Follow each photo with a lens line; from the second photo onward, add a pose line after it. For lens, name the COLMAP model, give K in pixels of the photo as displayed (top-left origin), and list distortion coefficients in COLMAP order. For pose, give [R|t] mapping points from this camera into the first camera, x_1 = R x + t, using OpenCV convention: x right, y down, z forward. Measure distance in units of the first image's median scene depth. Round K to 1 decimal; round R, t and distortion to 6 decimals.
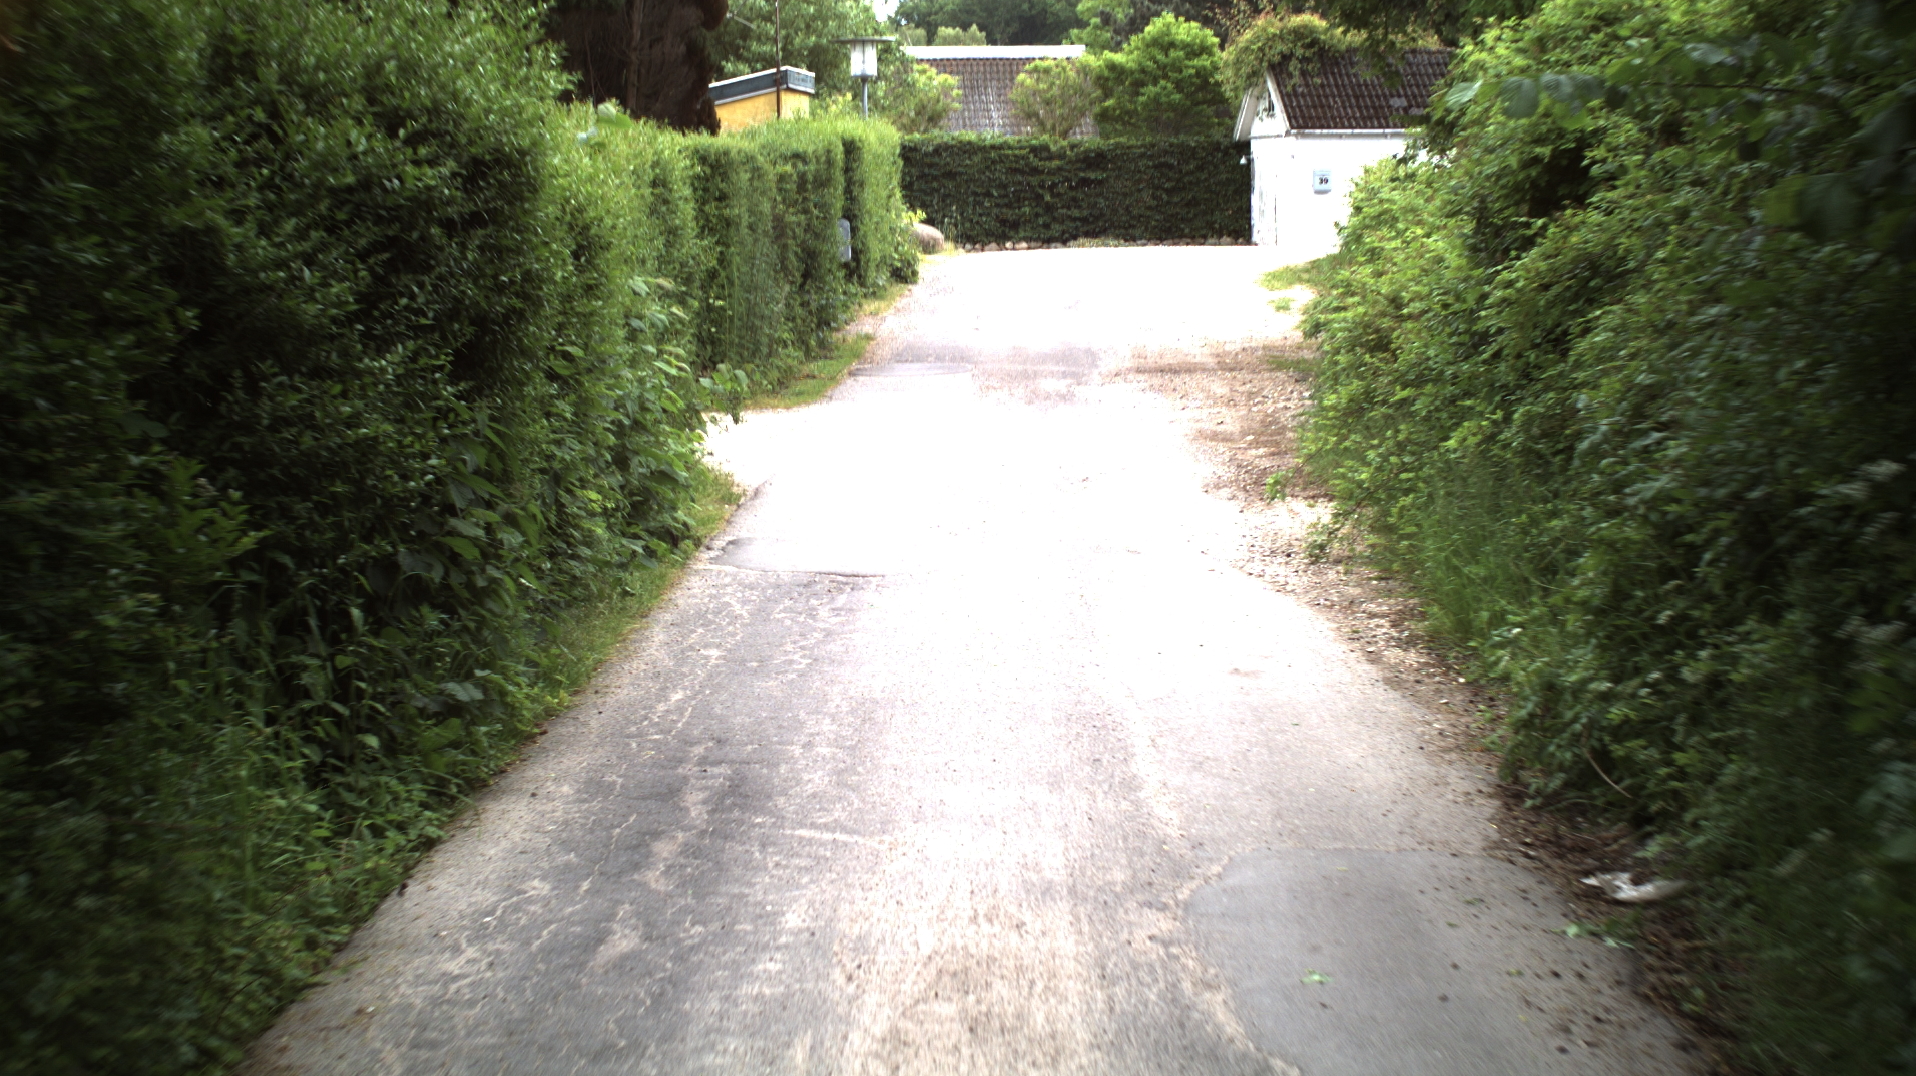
lens RADIAL K [[3127.5, 0, 958.0], [0, 3127.5, 538.0], [0, 0, 1]] dist [-0.290825, 0.305770]
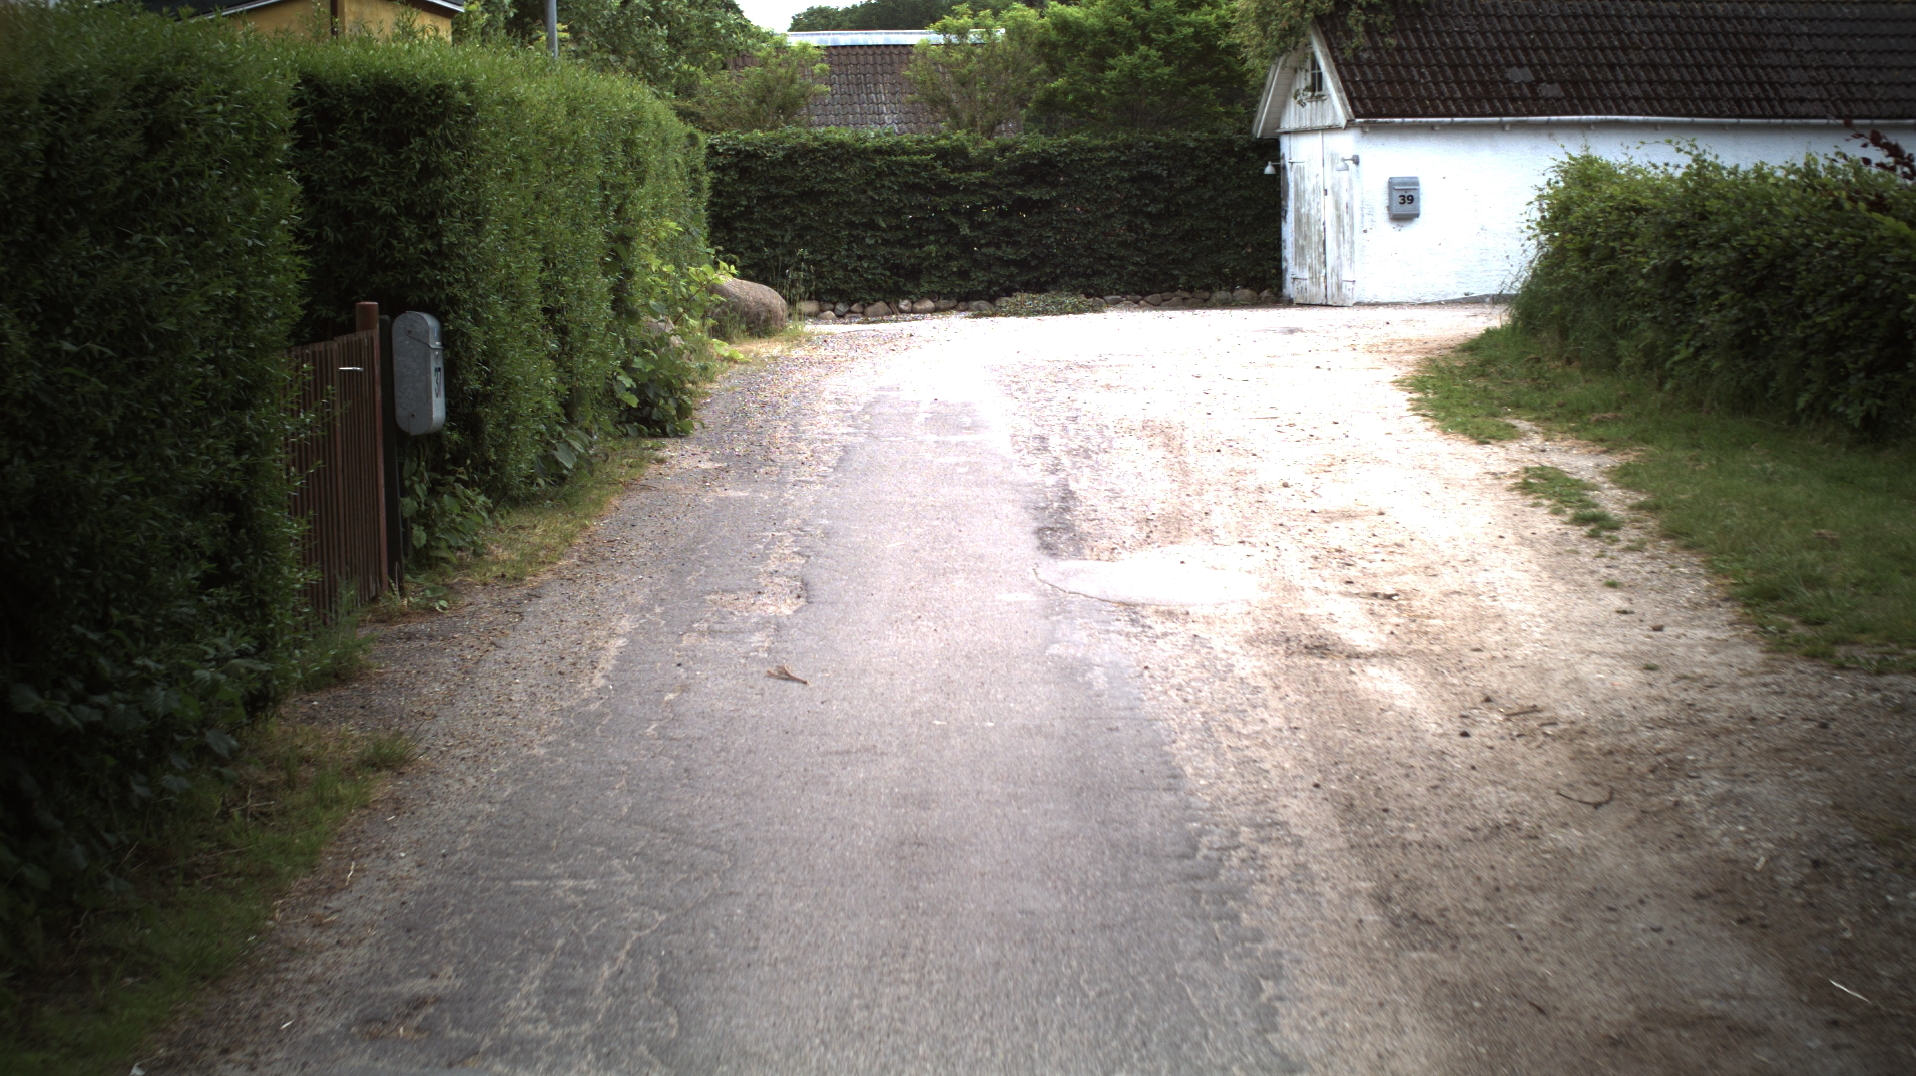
lens RADIAL K [[3127.5, 0, 958.0], [0, 3127.5, 538.0], [0, 0, 1]] dist [-0.290825, 0.305770]
pose [[0.999490, -0.010692, 0.030104, 0.007707], [0.010944, 0.999906, -0.008213, -0.042287], [-0.030013, 0.008538, 0.999513, 0.374827]]
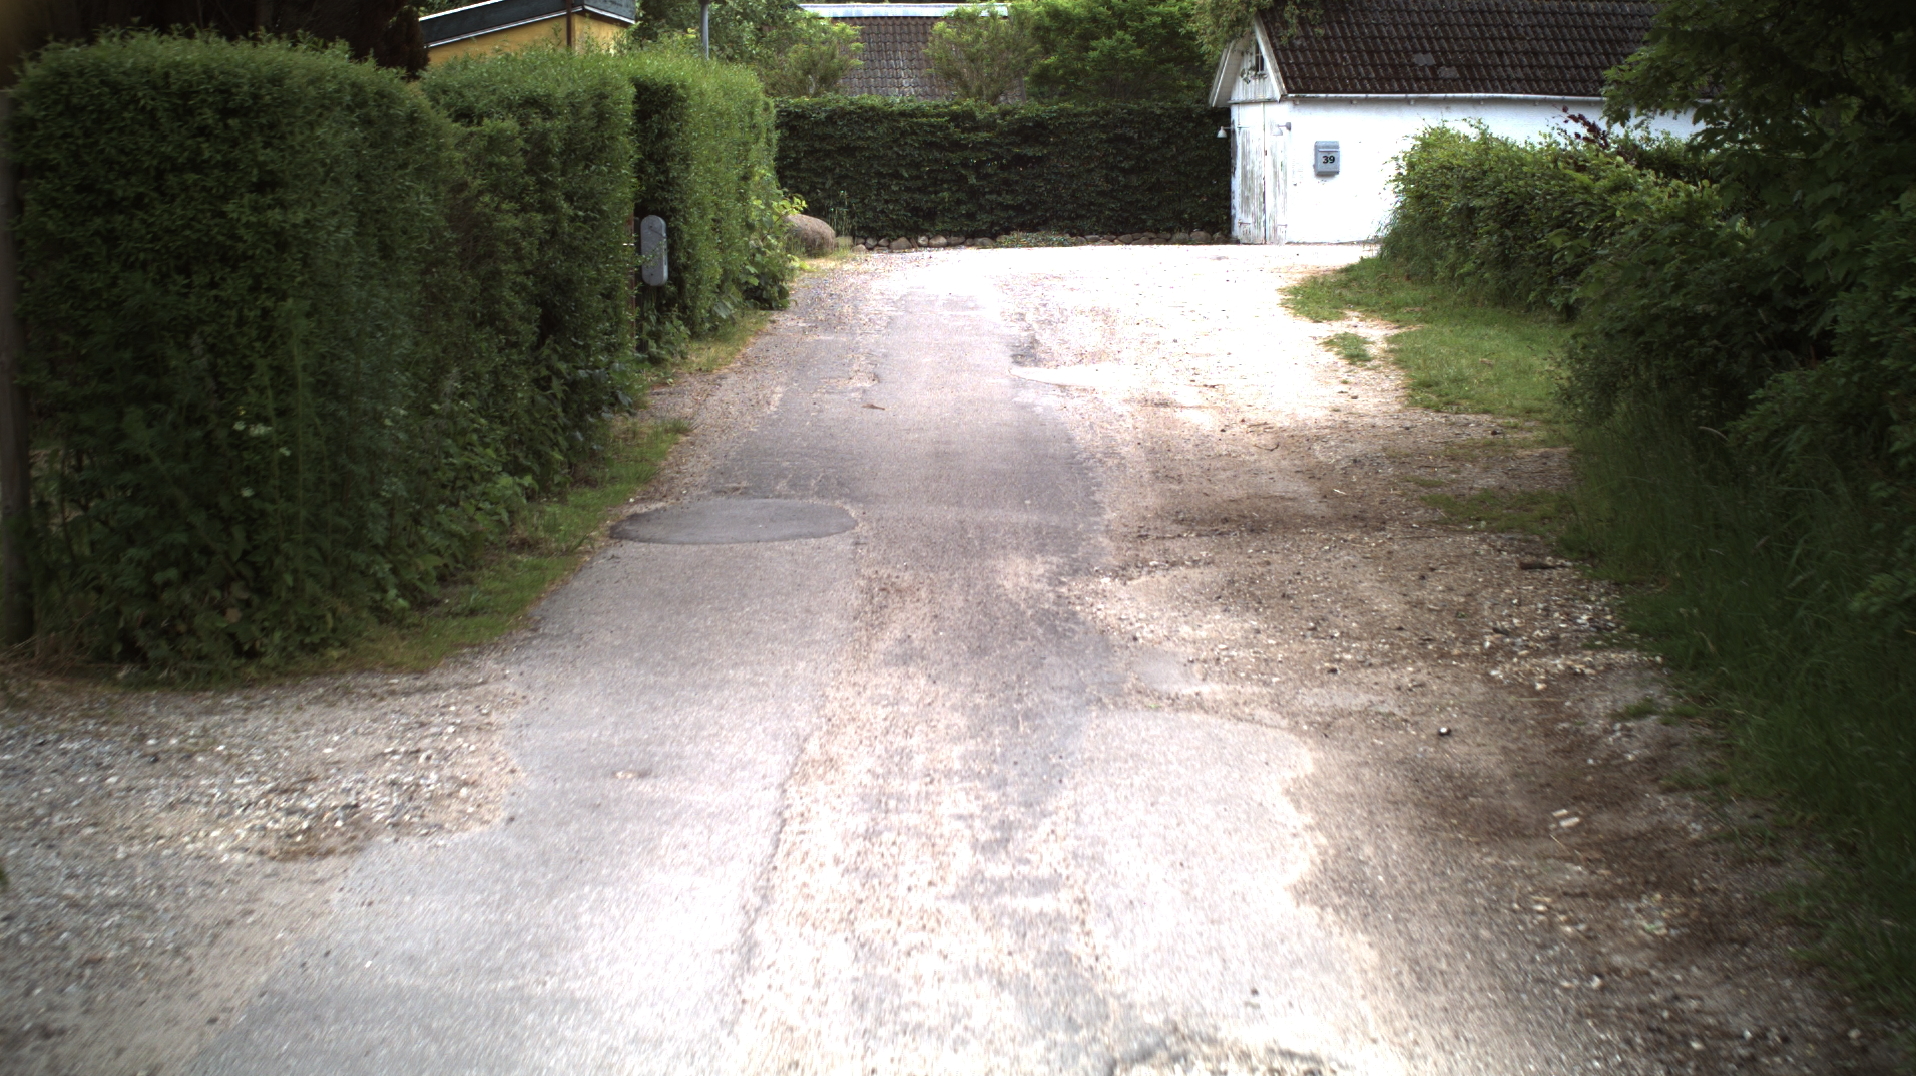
lens RADIAL K [[3127.5, 0, 958.0], [0, 3127.5, 538.0], [0, 0, 1]] dist [-0.290825, 0.305770]
pose [[0.999587, 0.001487, 0.028699, 0.002963], [-0.001661, 0.999981, 0.006015, -0.024806], [-0.028689, -0.006061, 0.999570, 0.224991]]
